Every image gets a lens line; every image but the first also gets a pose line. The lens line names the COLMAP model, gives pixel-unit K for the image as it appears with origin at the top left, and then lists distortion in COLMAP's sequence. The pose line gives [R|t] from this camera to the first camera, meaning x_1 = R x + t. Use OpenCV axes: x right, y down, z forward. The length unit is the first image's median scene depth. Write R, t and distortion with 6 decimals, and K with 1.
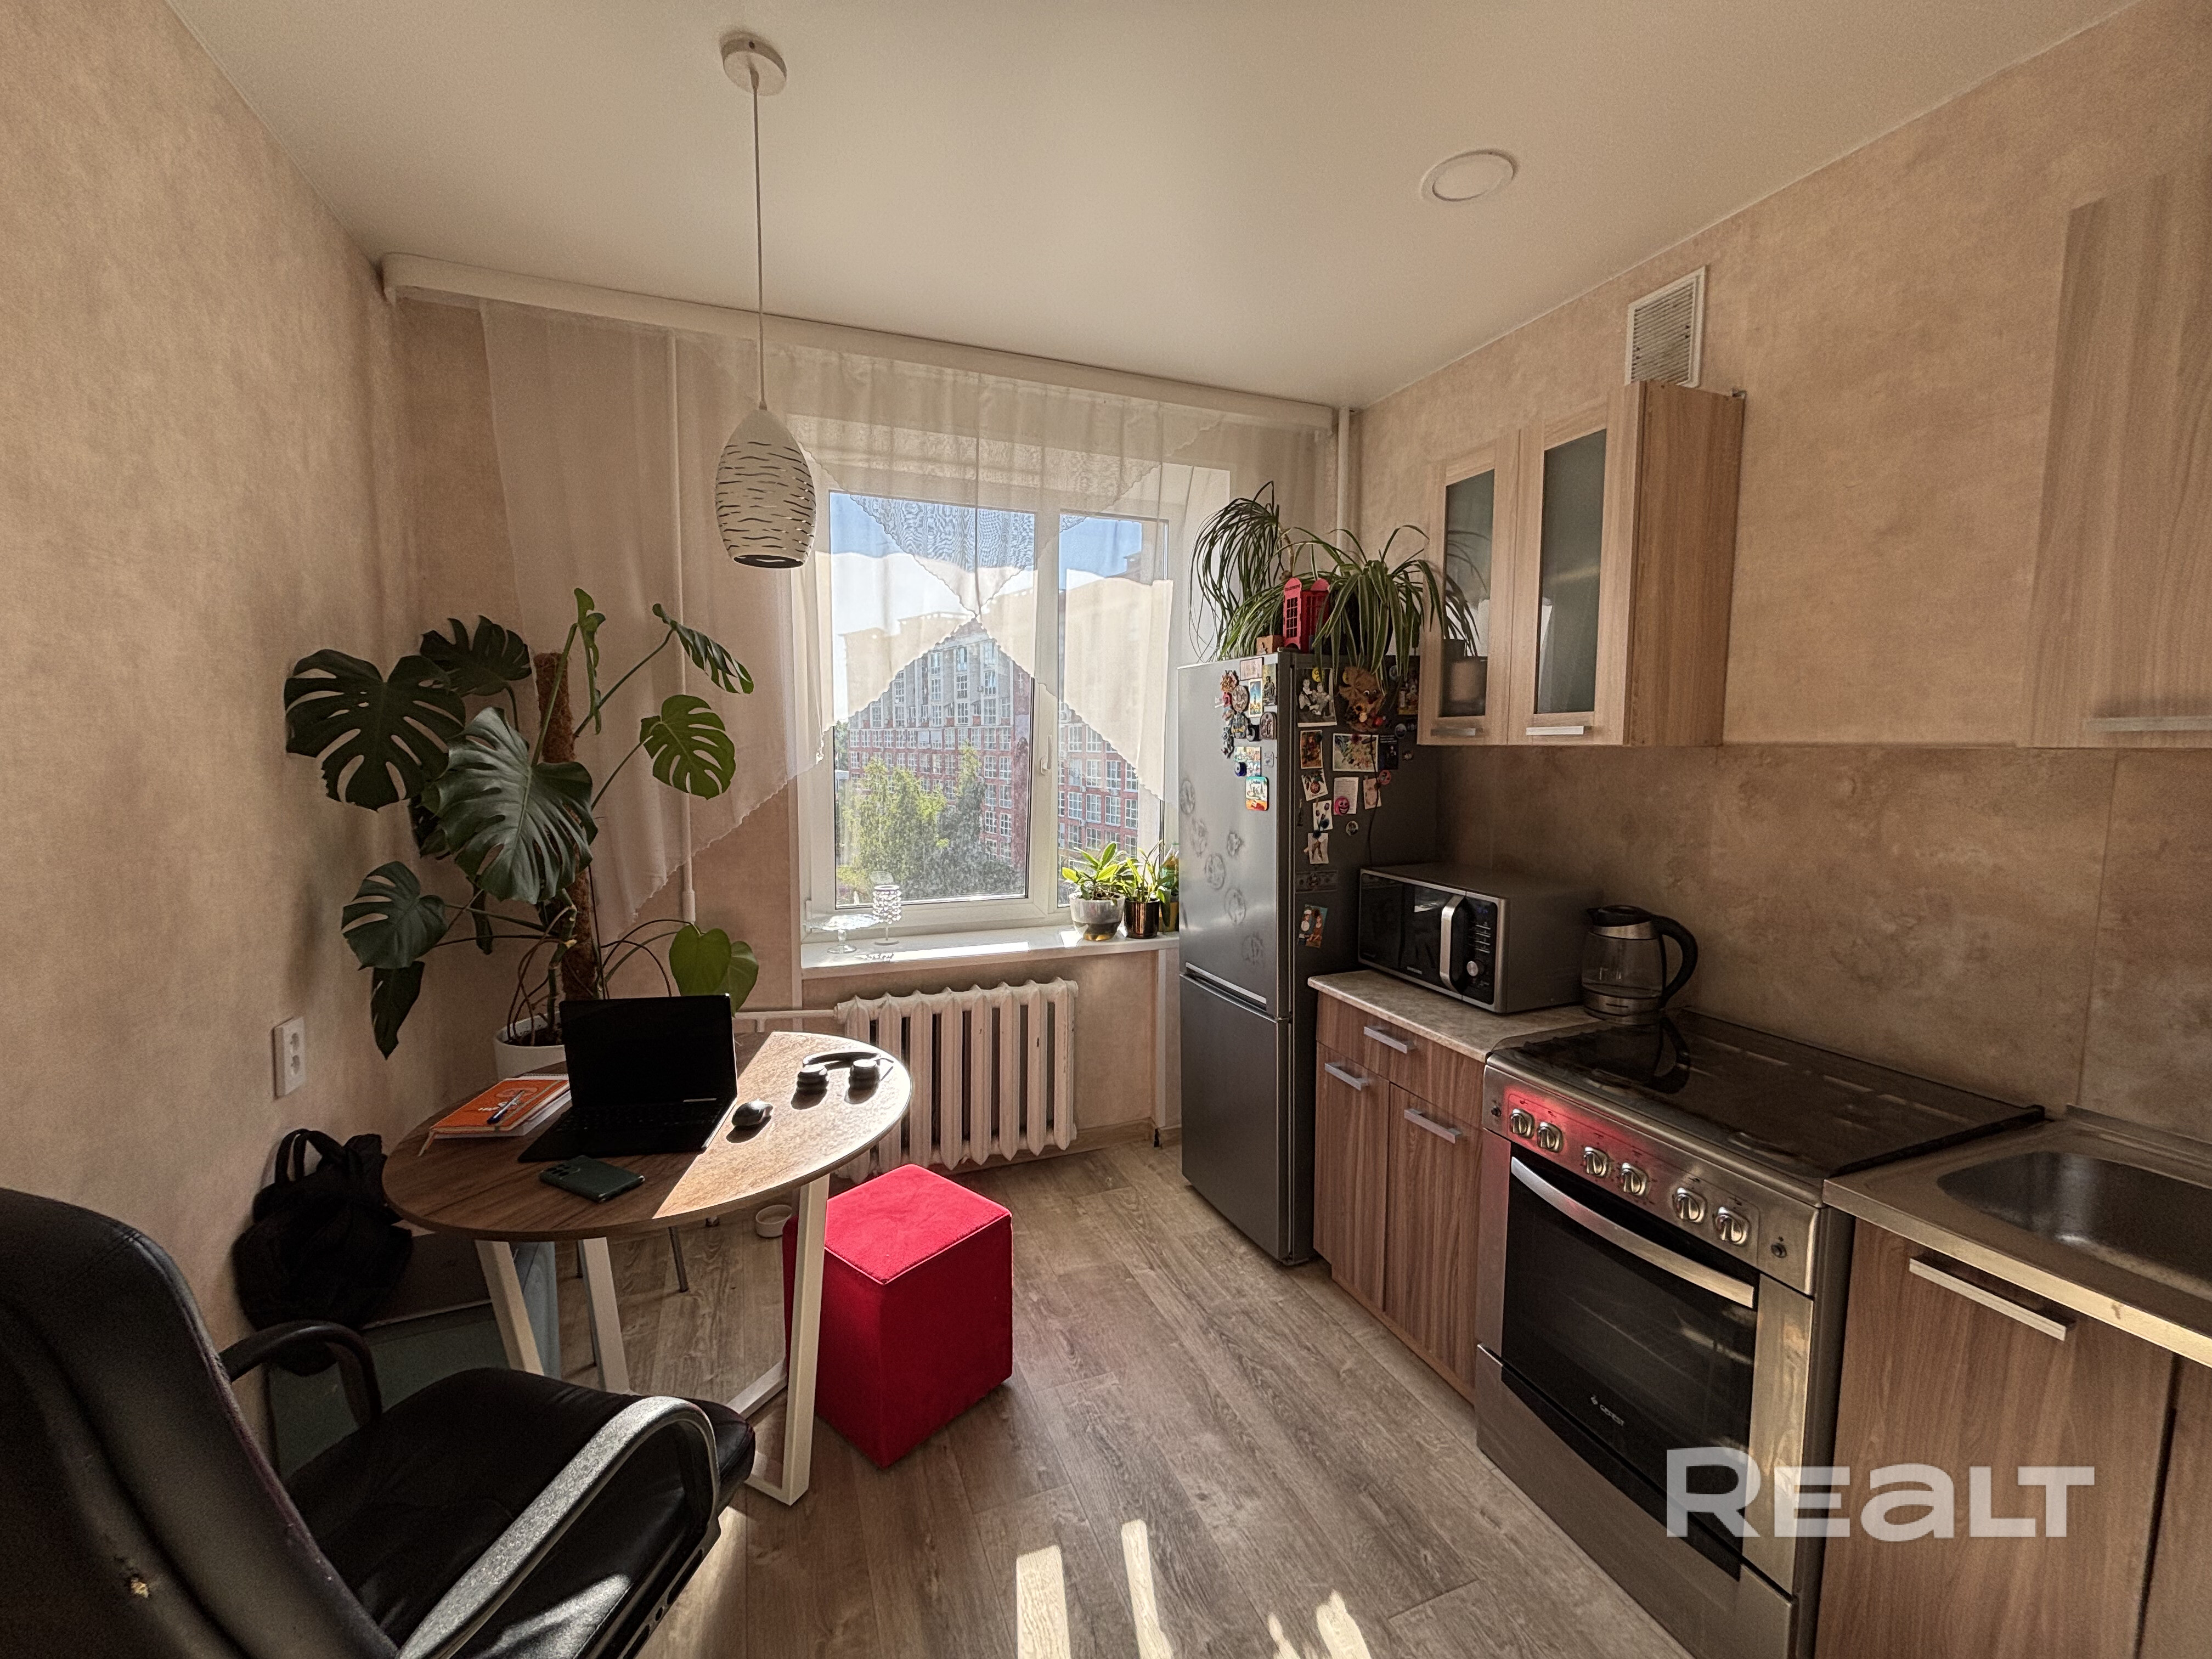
lens RADIAL K [[854.5, 0, 1100.6], [0, 854.5, 826.9], [0, 0, 1]] dist [-0.016357, -0.000591]
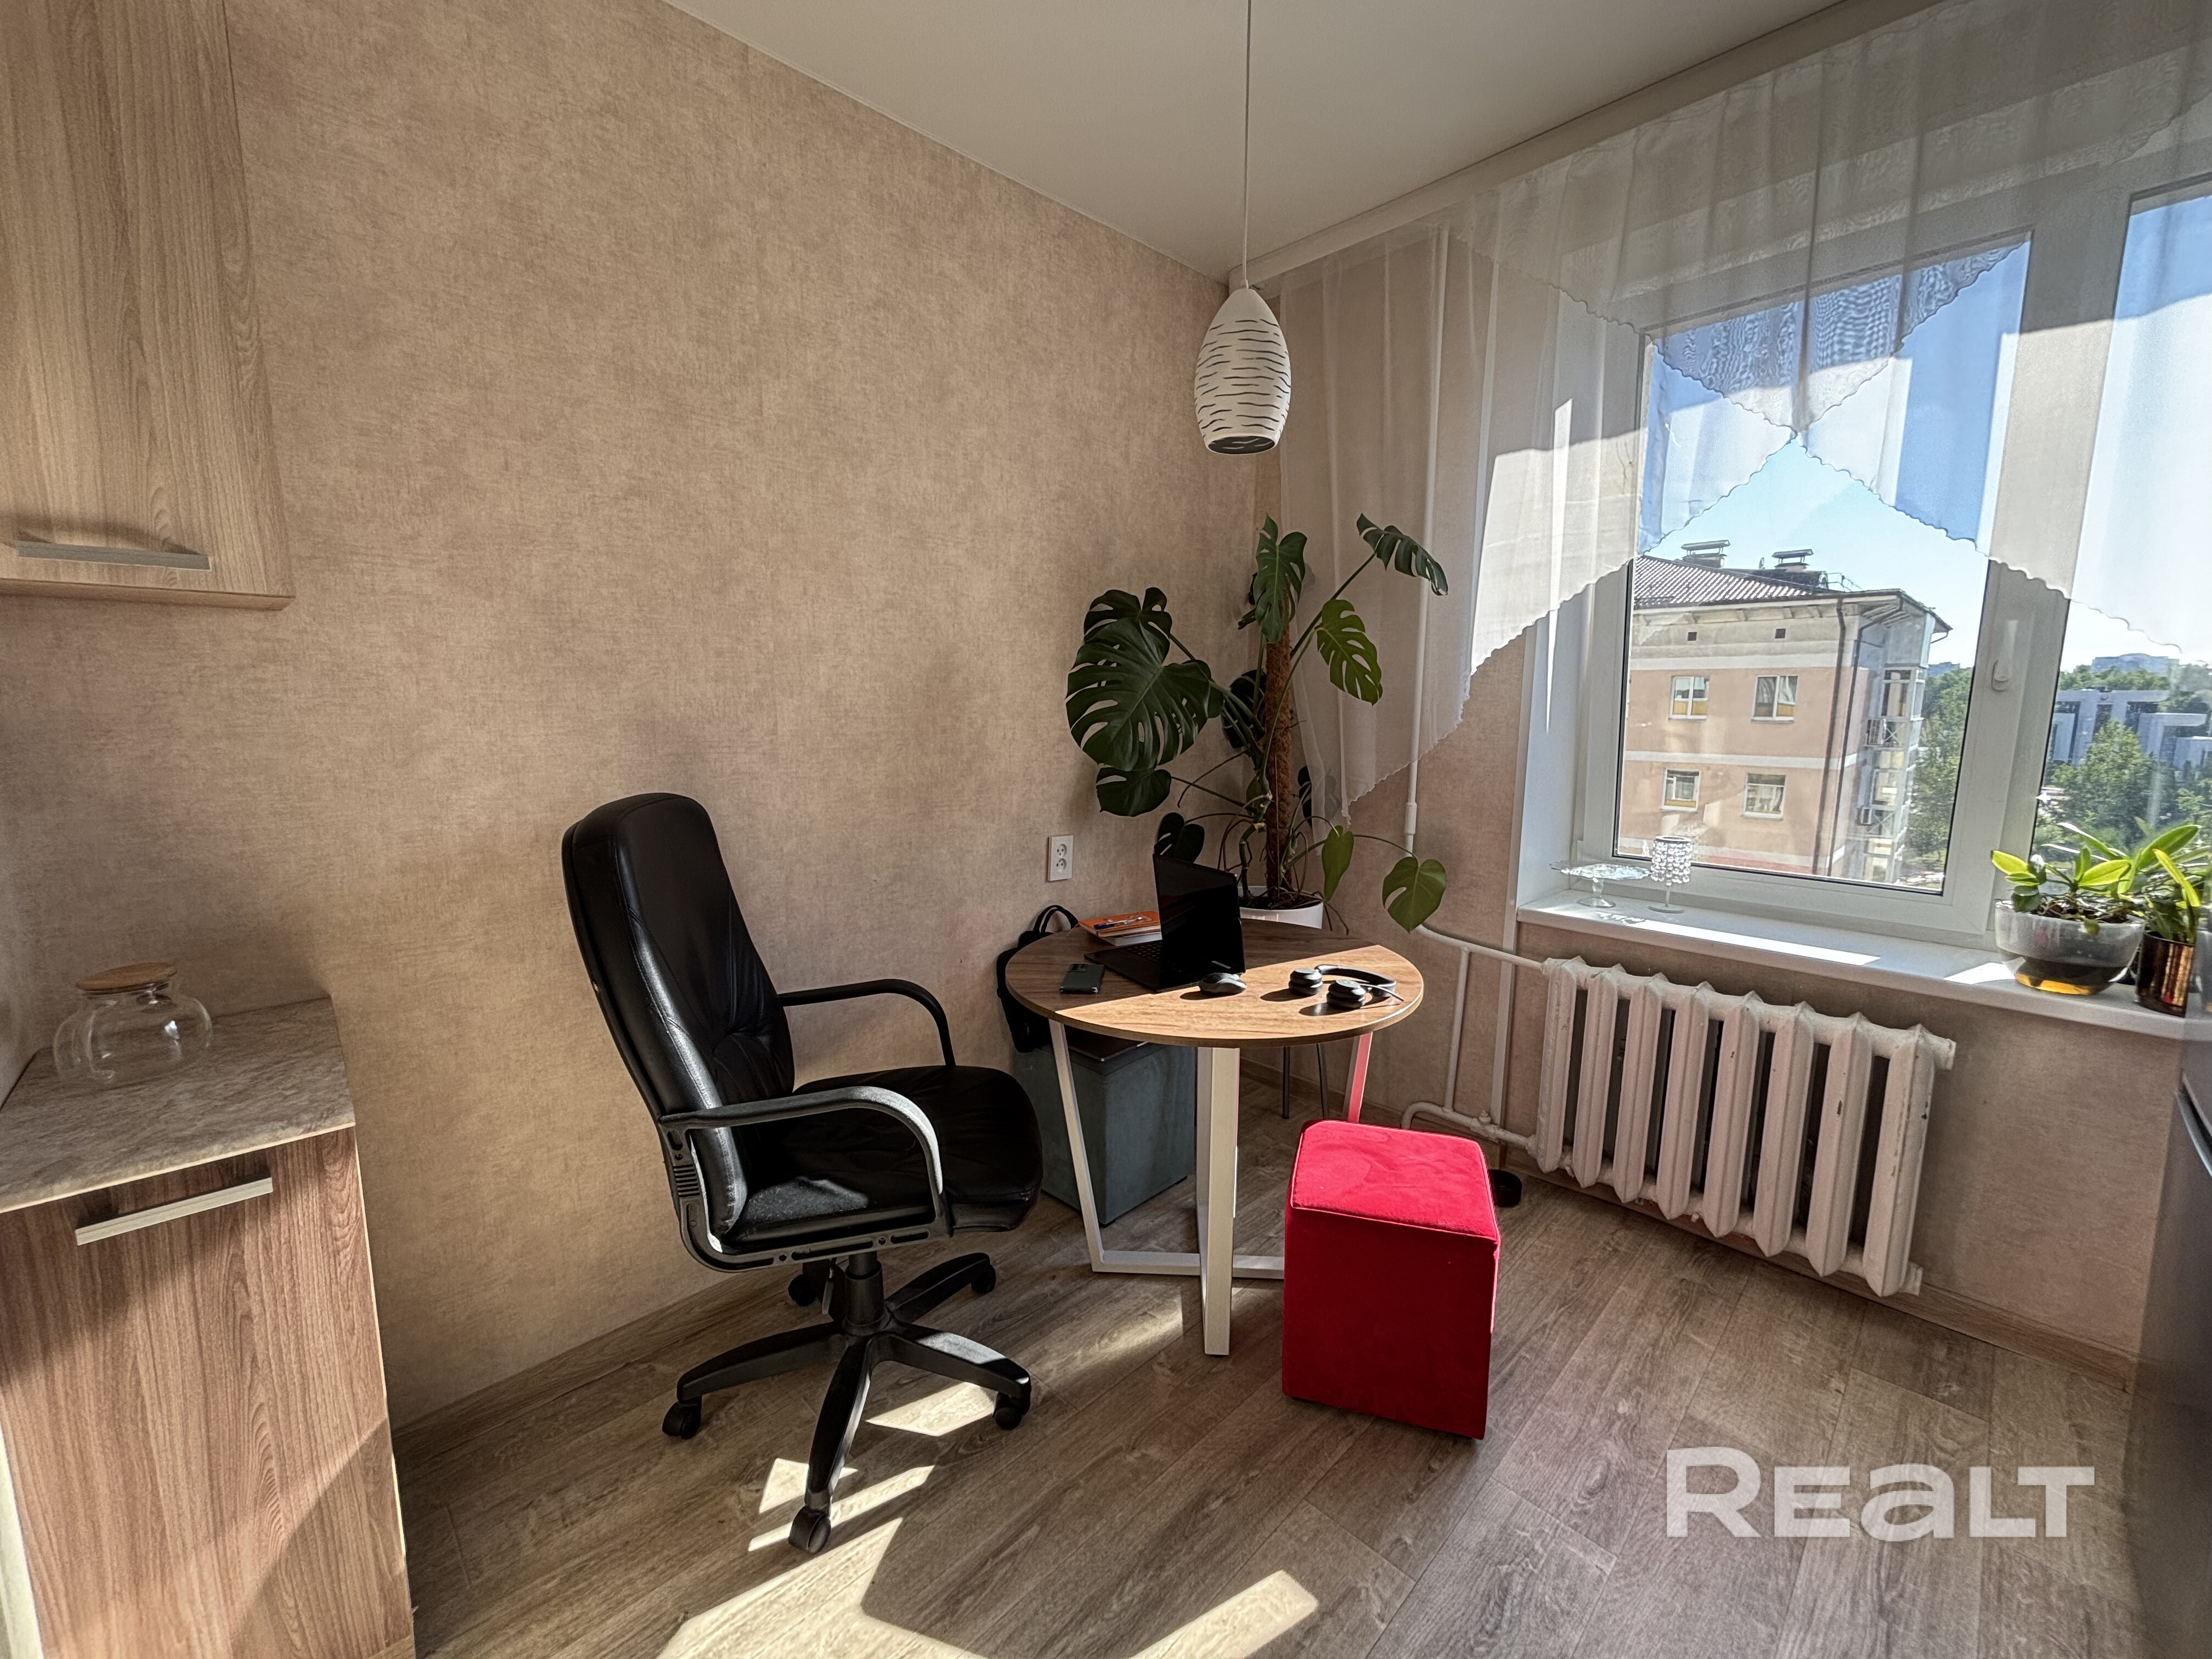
lens RADIAL K [[854.5, 0, 1100.6], [0, 854.5, 826.9], [0, 0, 1]] dist [-0.016357, -0.000591]
pose [[0.392566, 0.133100, -0.910042, 0.445441], [-0.082397, 0.990584, 0.109336, 0.033718], [0.916025, 0.032063, 0.399837, 0.397726]]
